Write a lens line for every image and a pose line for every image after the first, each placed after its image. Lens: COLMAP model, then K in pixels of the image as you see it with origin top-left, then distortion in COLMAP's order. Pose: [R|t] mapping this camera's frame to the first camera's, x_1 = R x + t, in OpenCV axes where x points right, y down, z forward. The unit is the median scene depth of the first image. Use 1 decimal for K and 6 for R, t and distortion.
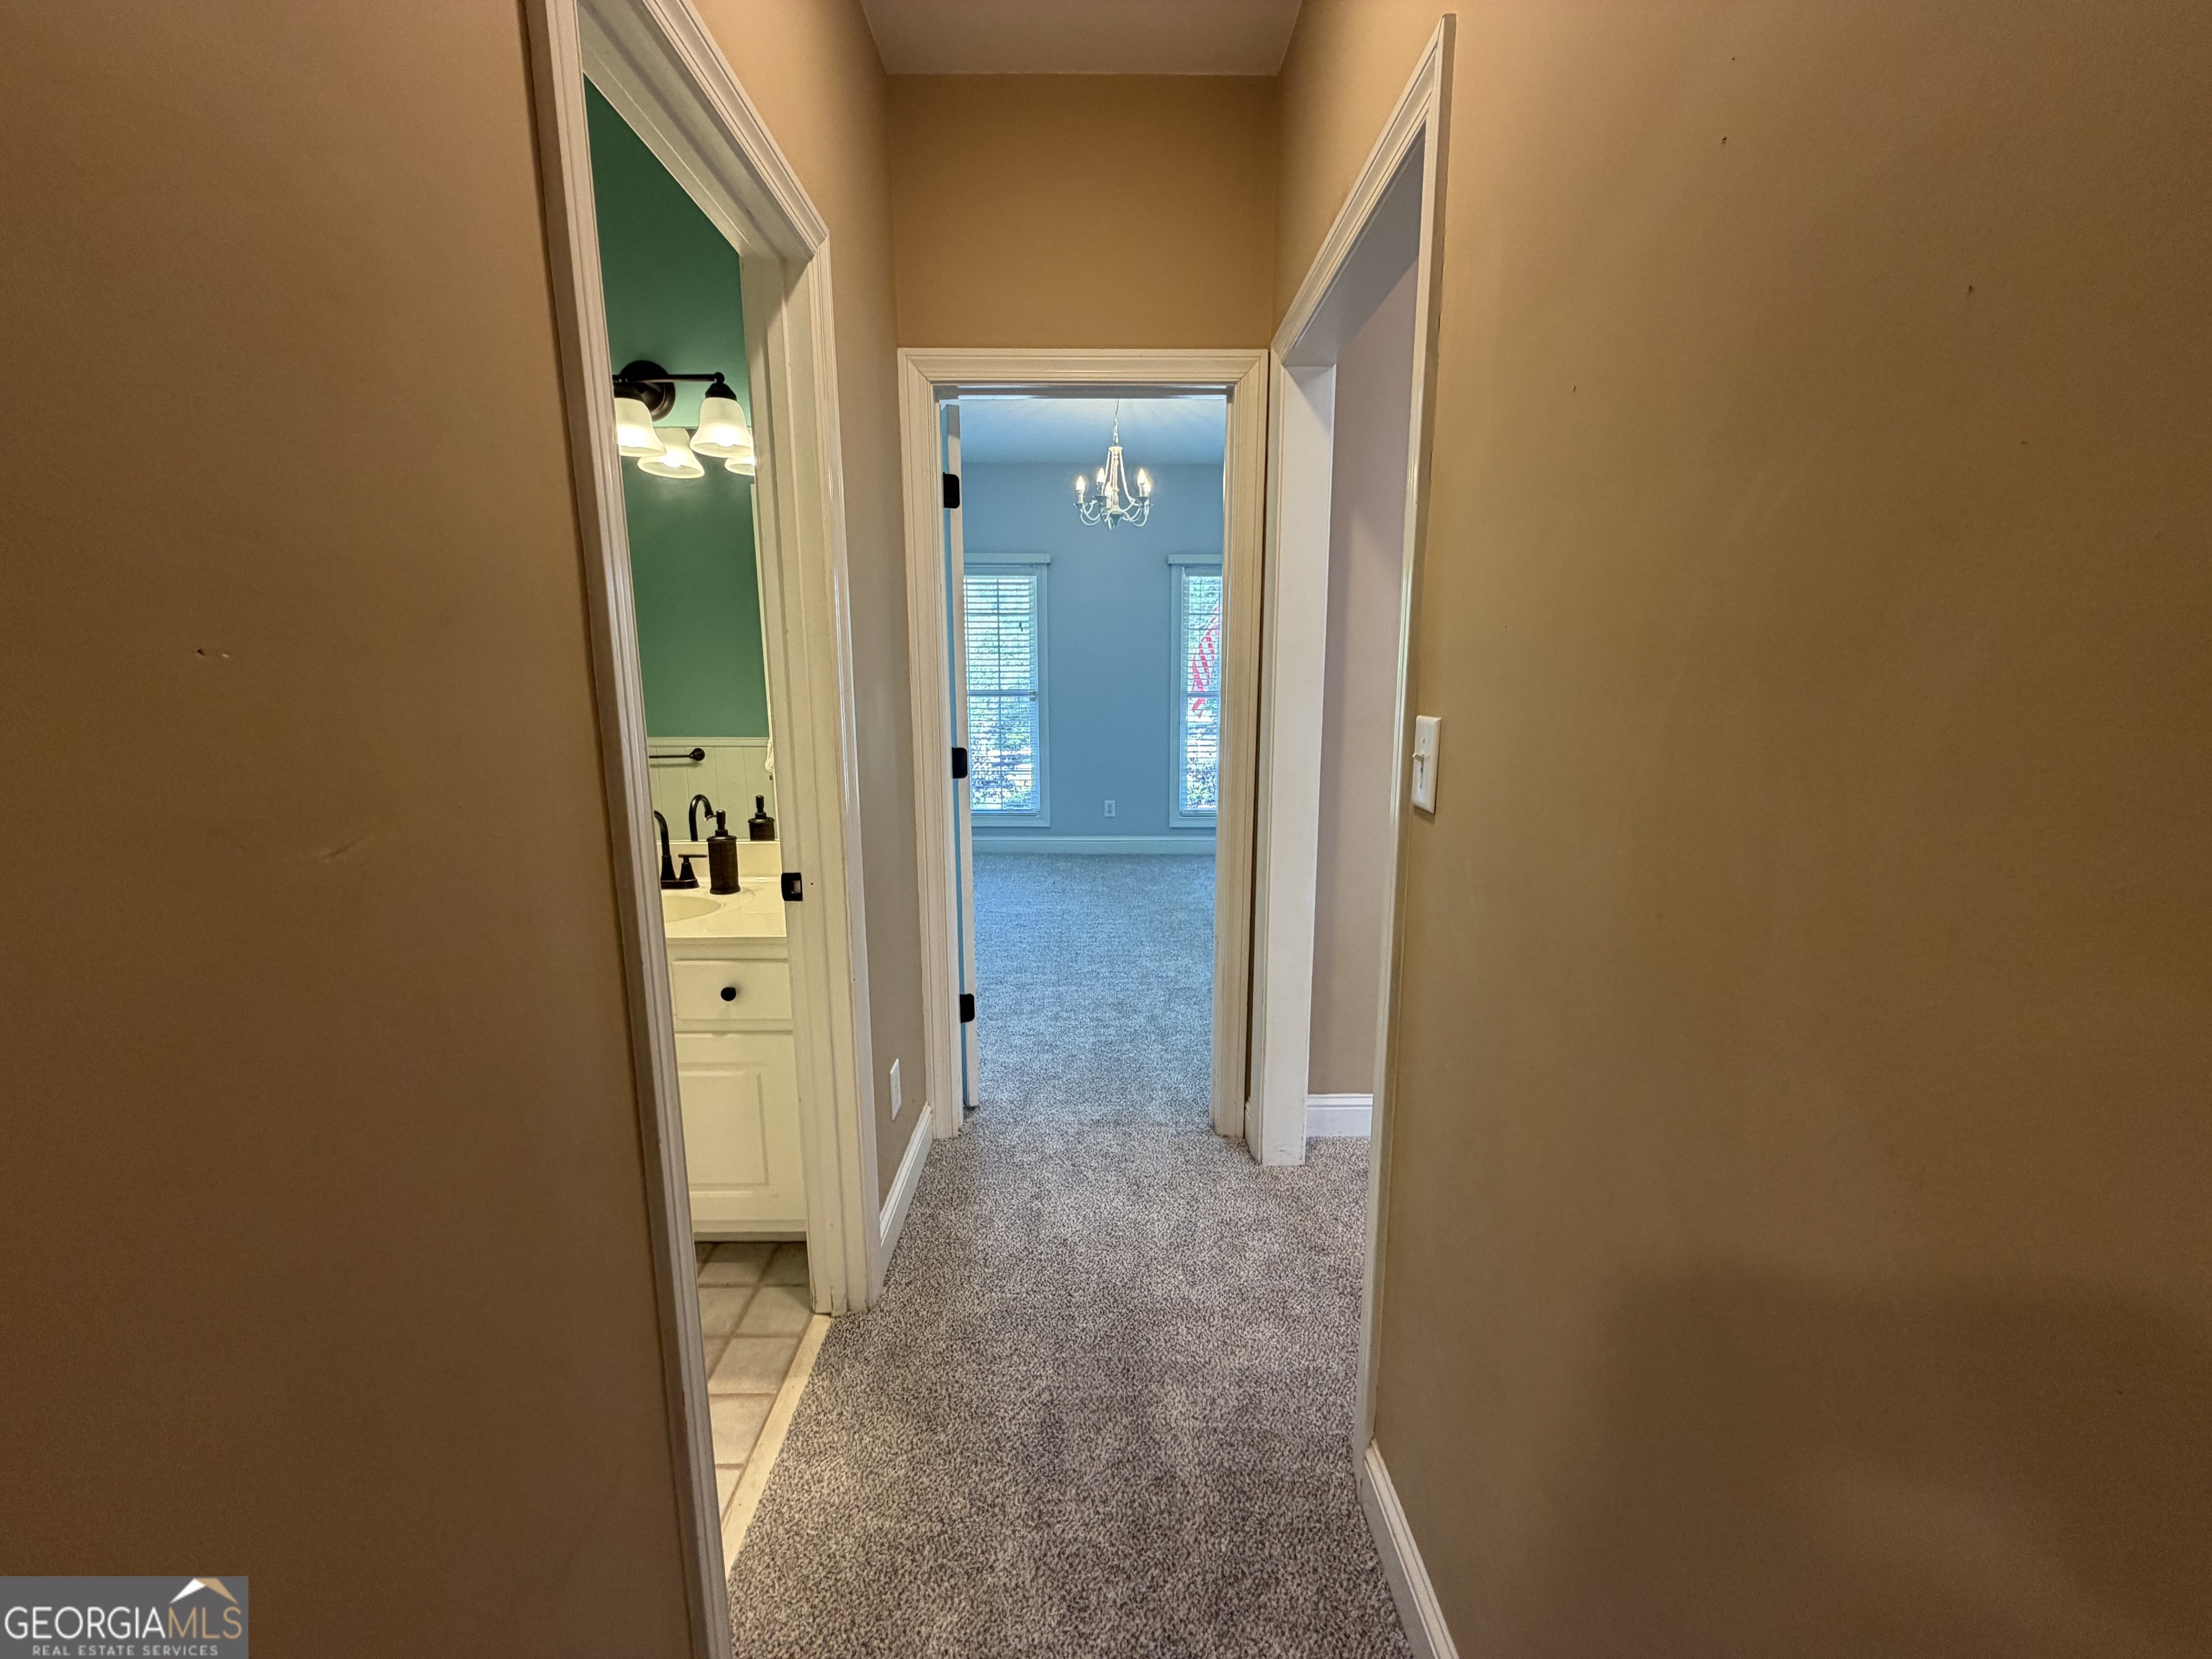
lens RADIAL K [[876.0, 0, 1100.8], [0, 876.0, 831.0], [0, 0, 1]] dist [0.000428, -0.000058]
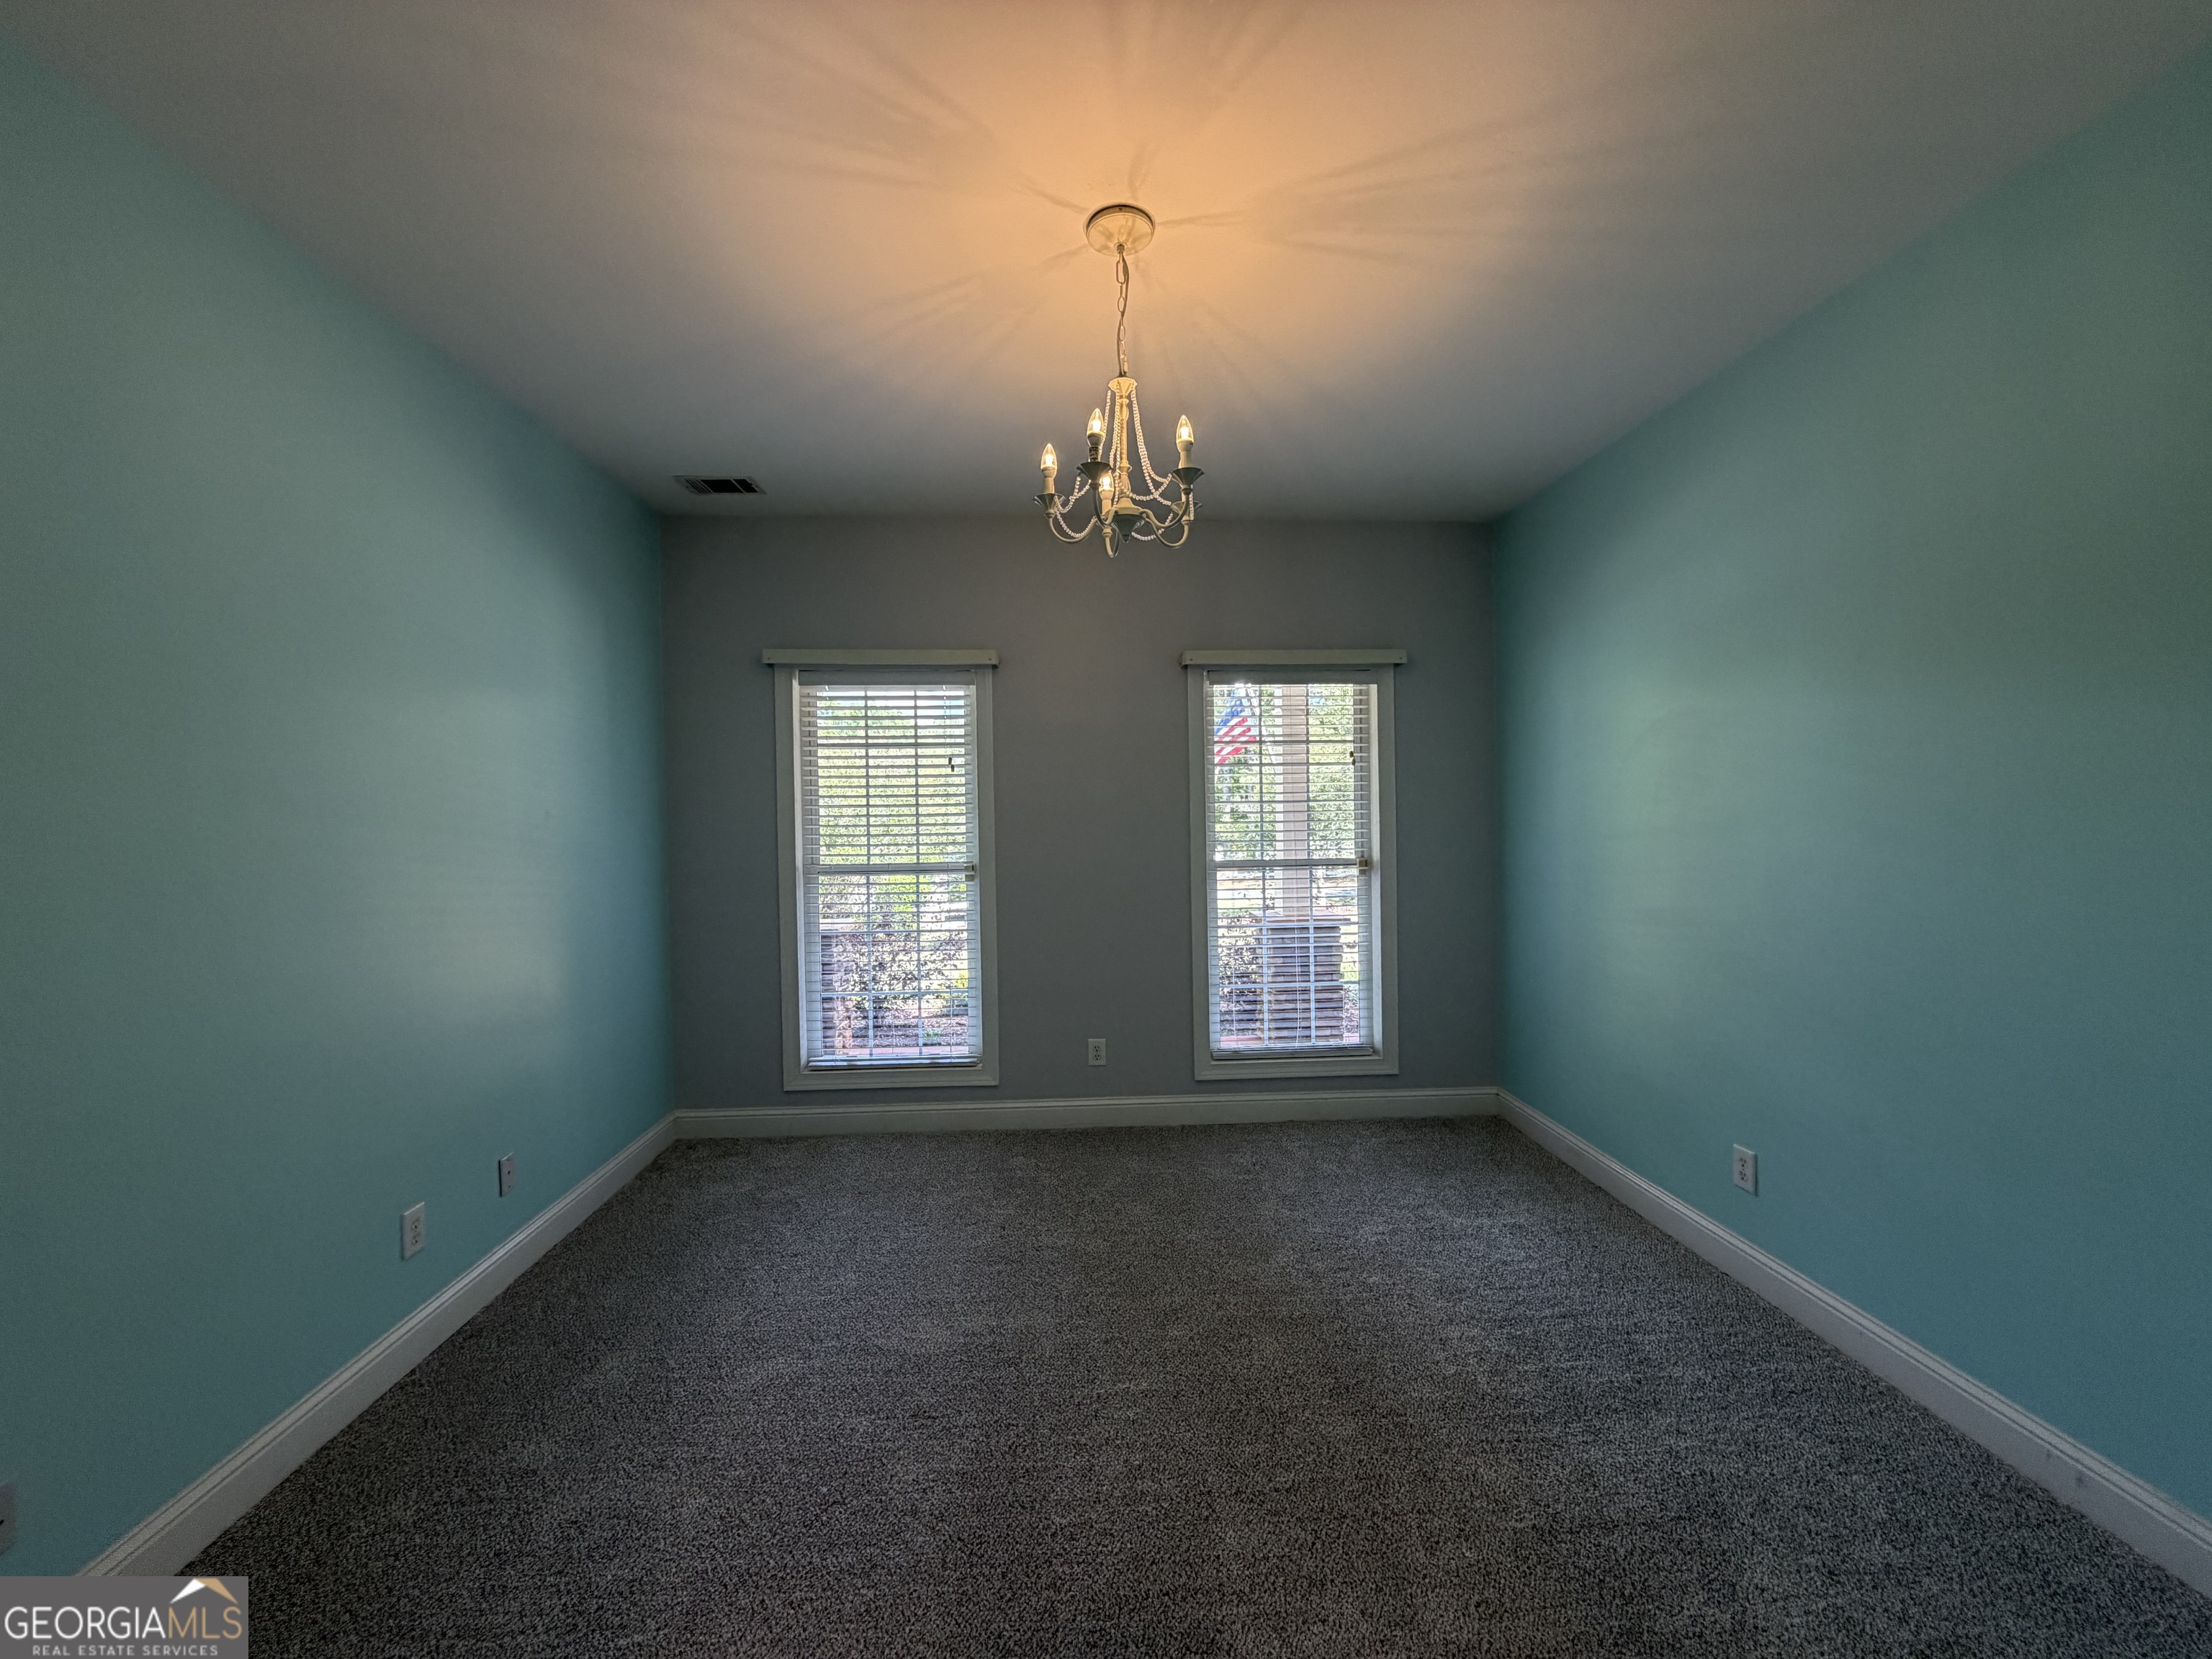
lens RADIAL K [[876.0, 0, 1100.8], [0, 876.0, 831.0], [0, 0, 1]] dist [0.000428, -0.000058]
pose [[0.998827, -0.013799, 0.046422, -0.025994], [0.021150, 0.986596, -0.161803, -0.154997], [-0.043567, 0.162595, 0.985731, 0.730571]]
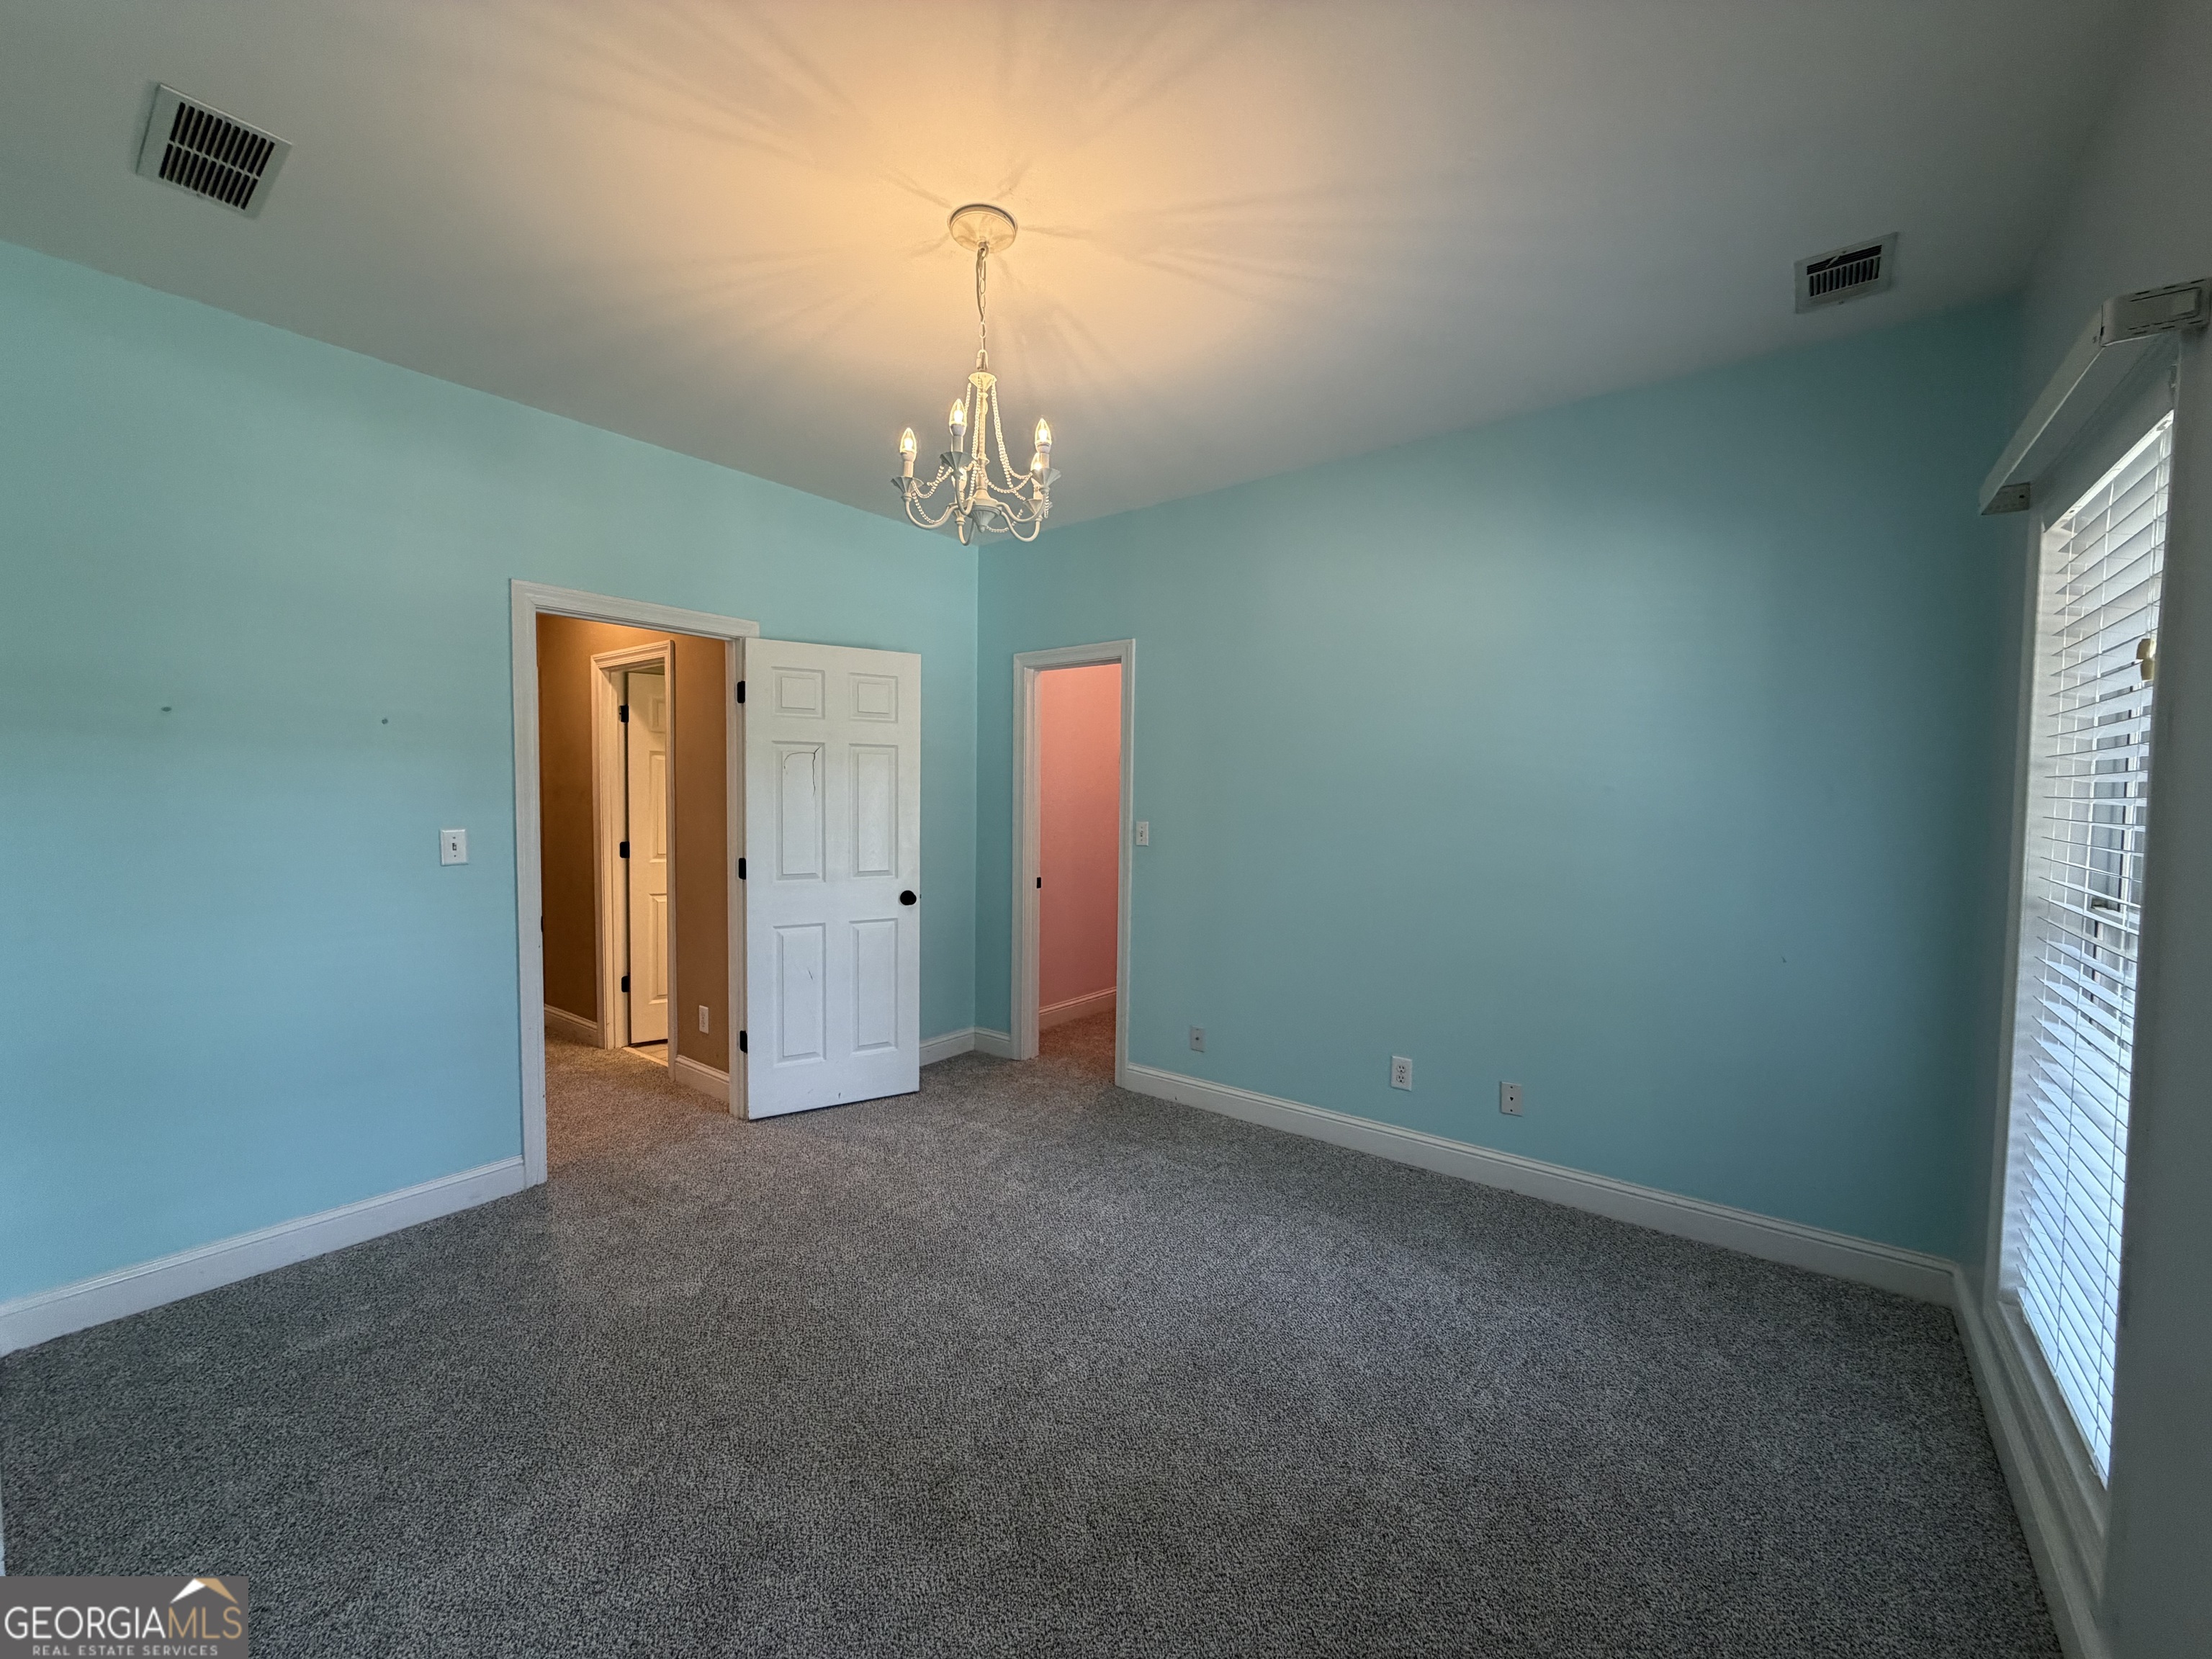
lens RADIAL K [[876.0, 0, 1100.8], [0, 876.0, 831.0], [0, 0, 1]] dist [0.000428, -0.000058]
pose [[-0.621671, 0.032961, -0.782585, 0.468633], [-0.148221, 0.976112, 0.158856, -0.353320], [0.769126, 0.214752, -0.601935, 1.781387]]
